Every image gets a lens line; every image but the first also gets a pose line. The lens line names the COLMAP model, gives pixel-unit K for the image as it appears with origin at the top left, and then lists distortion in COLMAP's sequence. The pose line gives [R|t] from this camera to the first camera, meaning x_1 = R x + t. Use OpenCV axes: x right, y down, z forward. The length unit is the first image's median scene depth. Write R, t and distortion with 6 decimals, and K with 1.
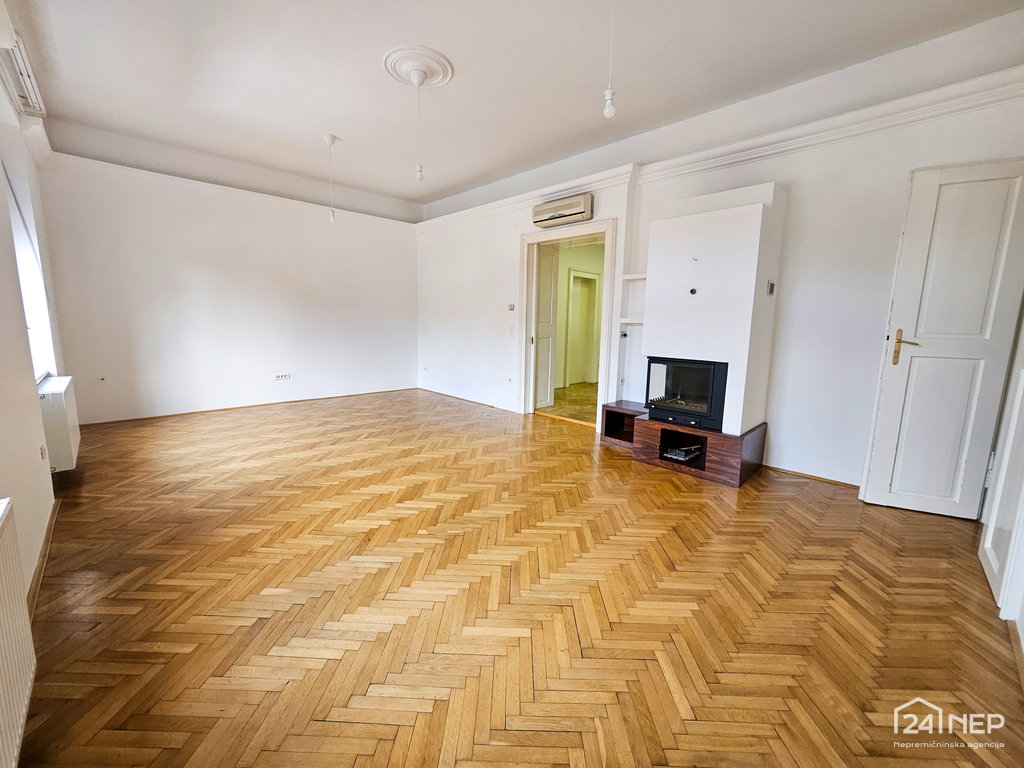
lens RADIAL K [[415.6, 0, 511.5], [0, 415.6, 383.1], [0, 0, 1]] dist [0.002872, 0.000080]
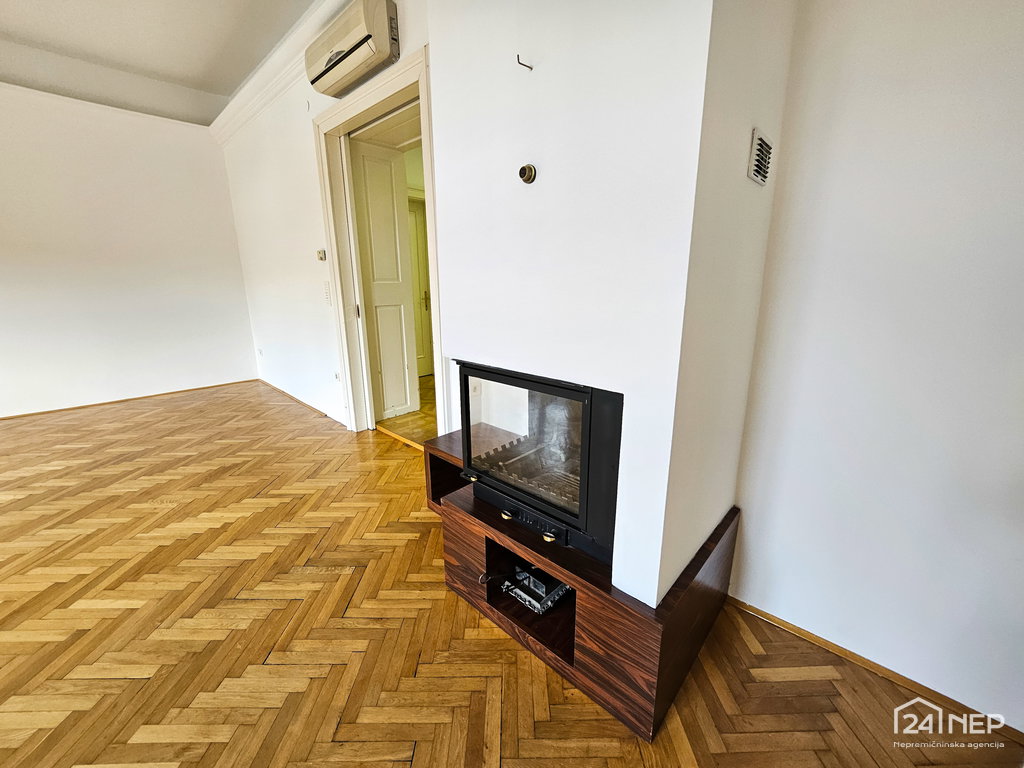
lens RADIAL K [[415.6, 0, 509.1], [0, 415.6, 384.7], [0, 0, 1]] dist [0.002872, 0.000080]
pose [[0.999169, -0.030412, 0.027143, 0.376038], [0.027424, 0.994158, 0.104397, -0.083248], [-0.030159, -0.103566, 0.994165, 0.604437]]
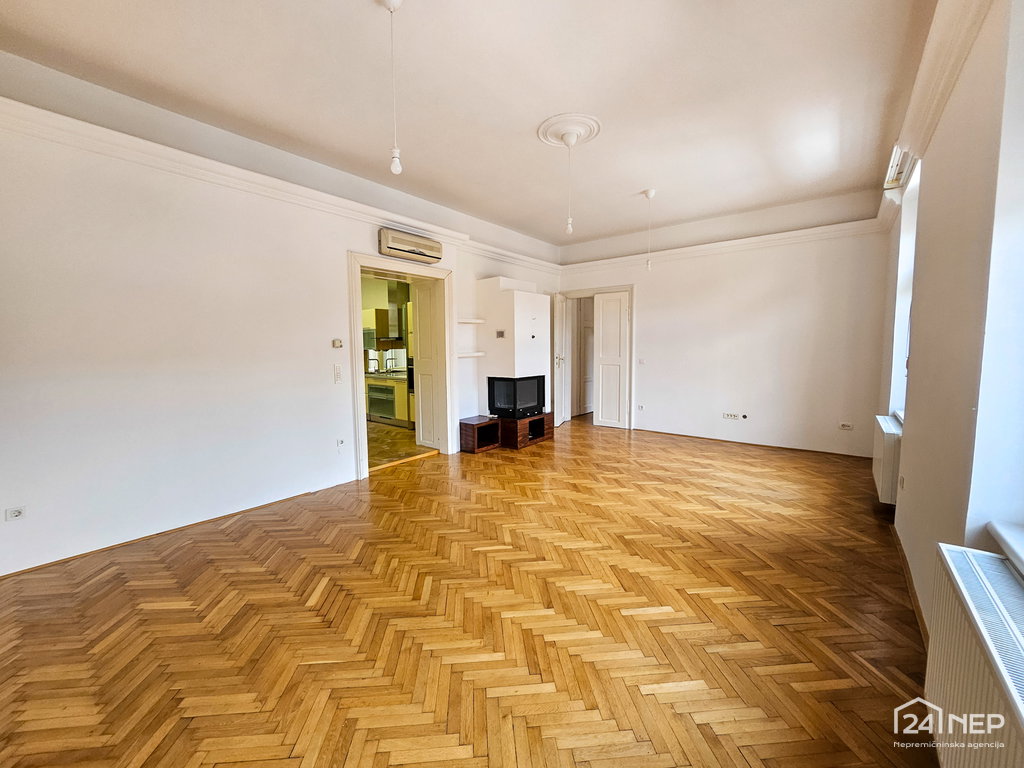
lens RADIAL K [[415.6, 0, 506.0], [0, 415.6, 381.5], [0, 0, 1]] dist [0.002872, 0.000080]
pose [[-0.117683, -0.106565, 0.987317, -1.178668], [0.143354, 0.981989, 0.123077, -0.247481], [-0.982650, 0.156020, -0.100287, 1.210160]]
